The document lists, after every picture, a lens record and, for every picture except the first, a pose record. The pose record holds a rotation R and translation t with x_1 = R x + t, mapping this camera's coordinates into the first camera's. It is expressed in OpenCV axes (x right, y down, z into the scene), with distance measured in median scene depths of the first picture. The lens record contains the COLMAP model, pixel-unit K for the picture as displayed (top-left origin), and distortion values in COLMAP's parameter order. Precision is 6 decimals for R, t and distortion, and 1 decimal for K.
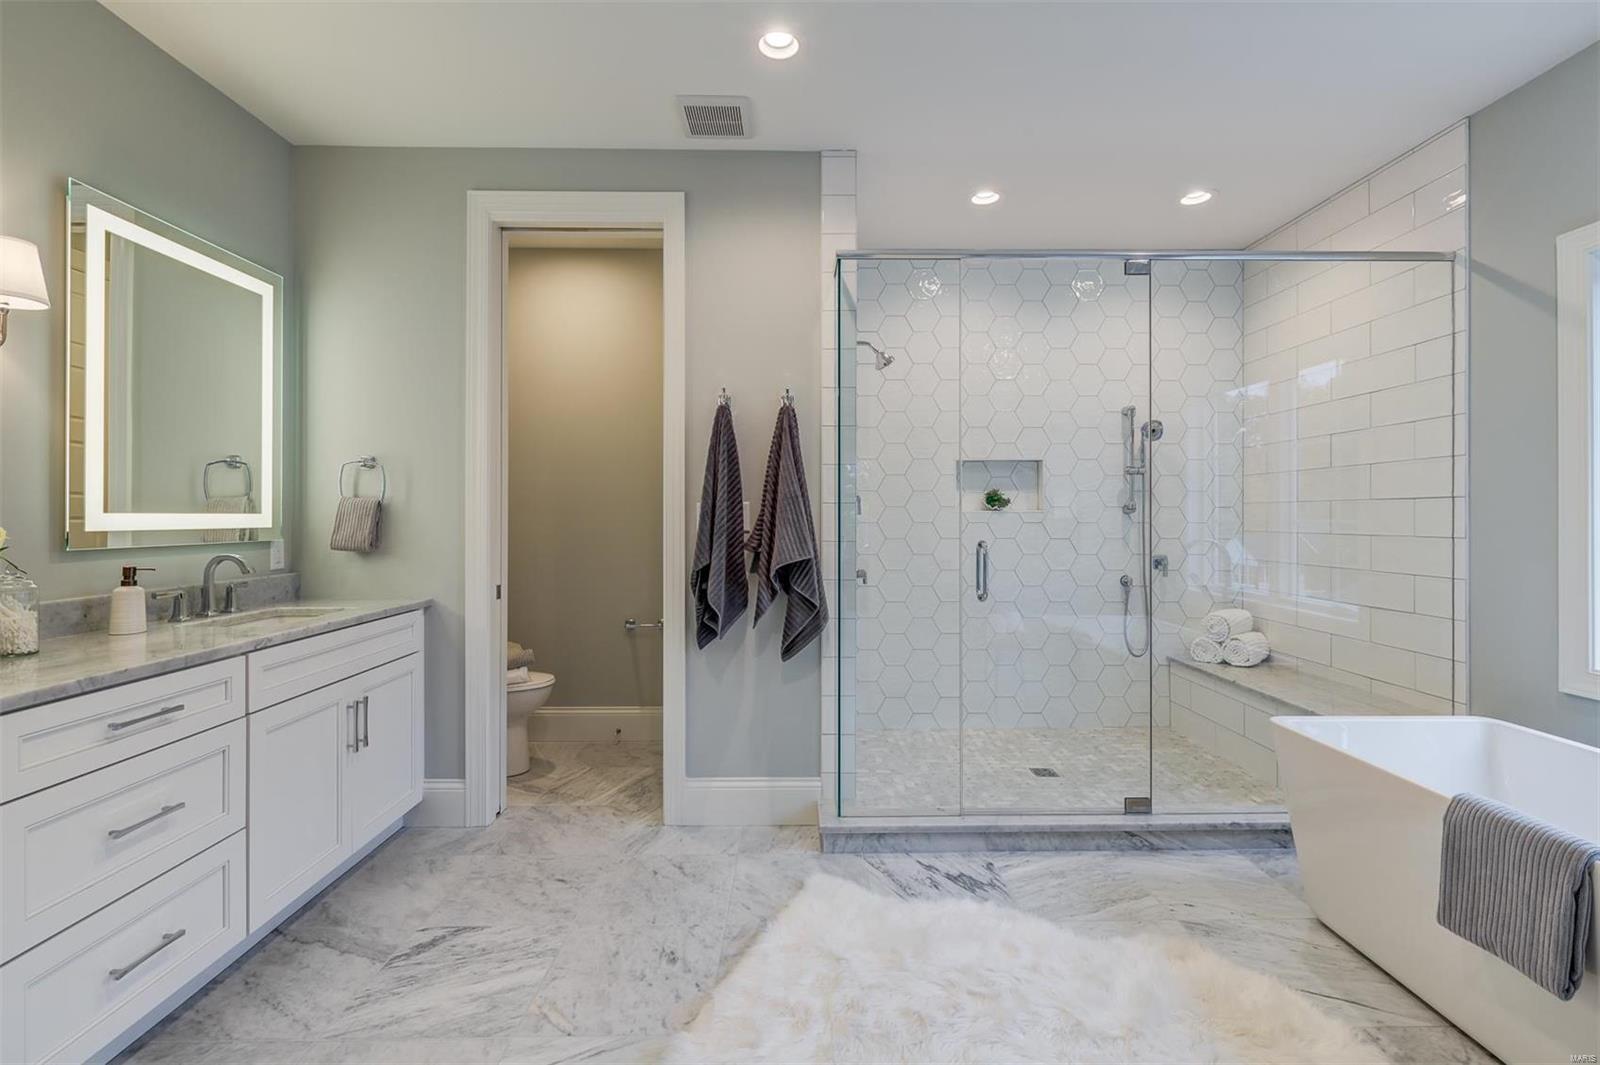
lens RADIAL K [[700.3, 0, 806.3], [0, 700.3, 513.4], [0, 0, 1]] dist [-0.001504, -0.000991]
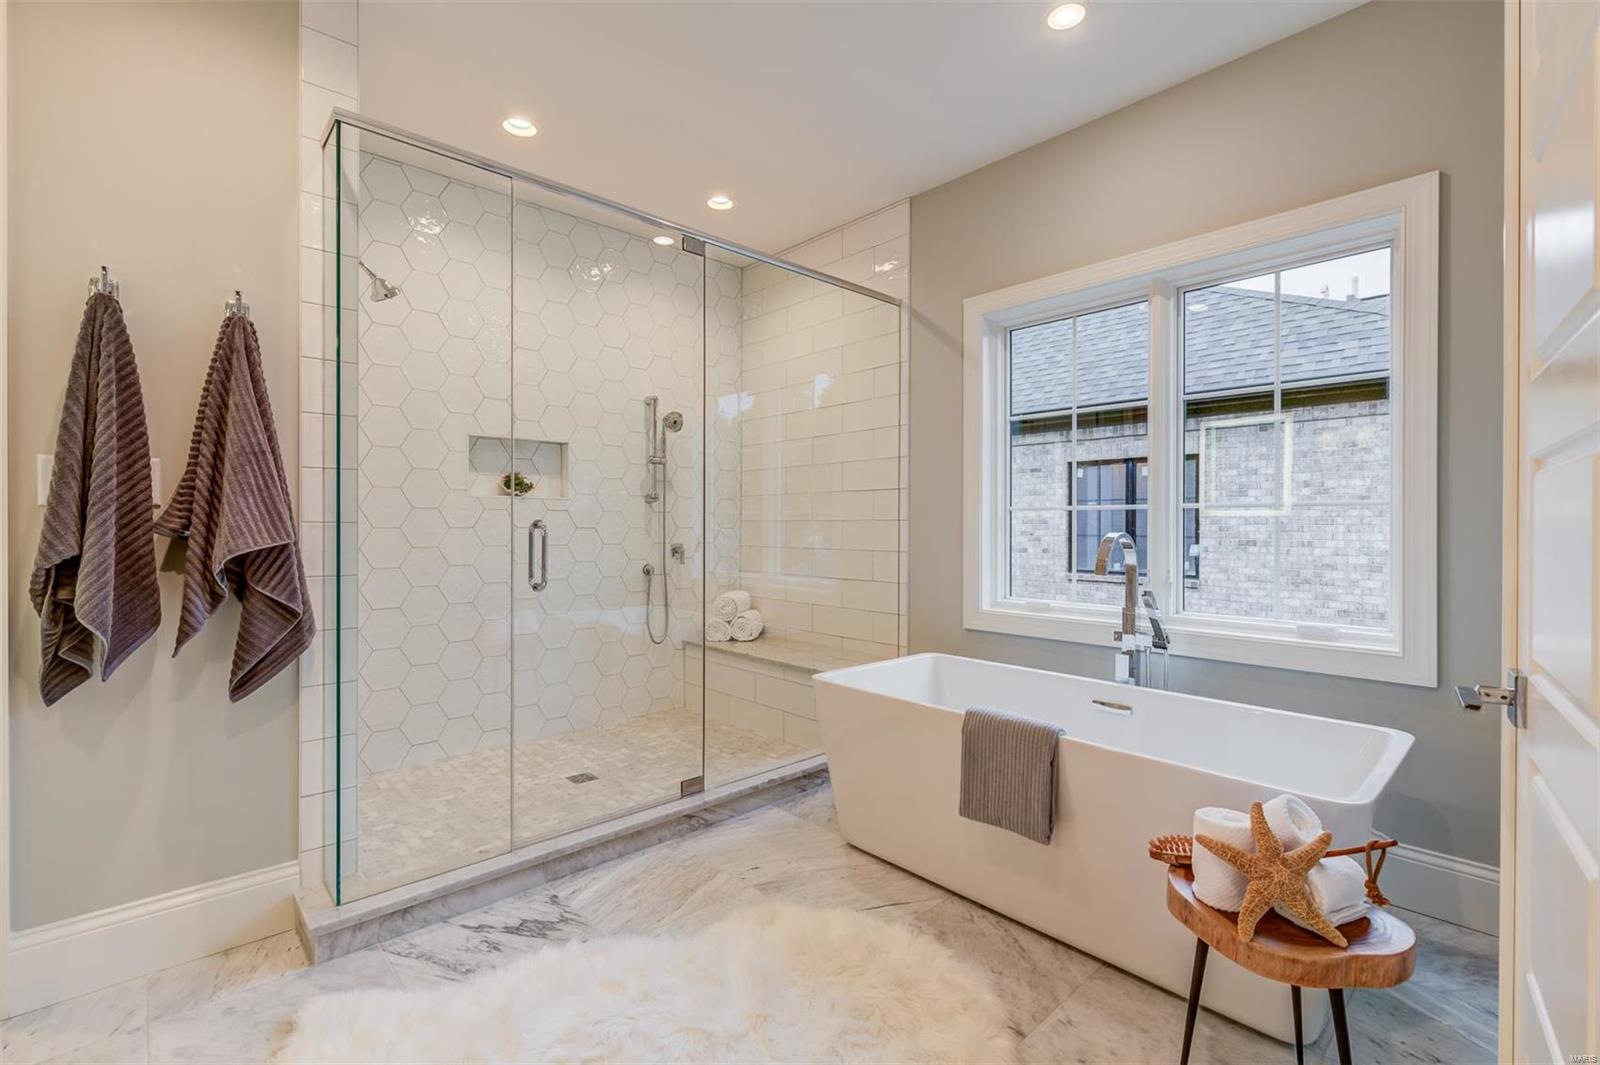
lens RADIAL K [[699.5, 0, 799.8], [0, 699.5, 528.5], [0, 0, 1]] dist [-0.001796, -0.001127]
pose [[0.742463, -0.001612, 0.669885, -0.080122], [-0.005499, 0.999949, 0.008502, 0.040542], [-0.669865, -0.009996, 0.742416, 0.161219]]
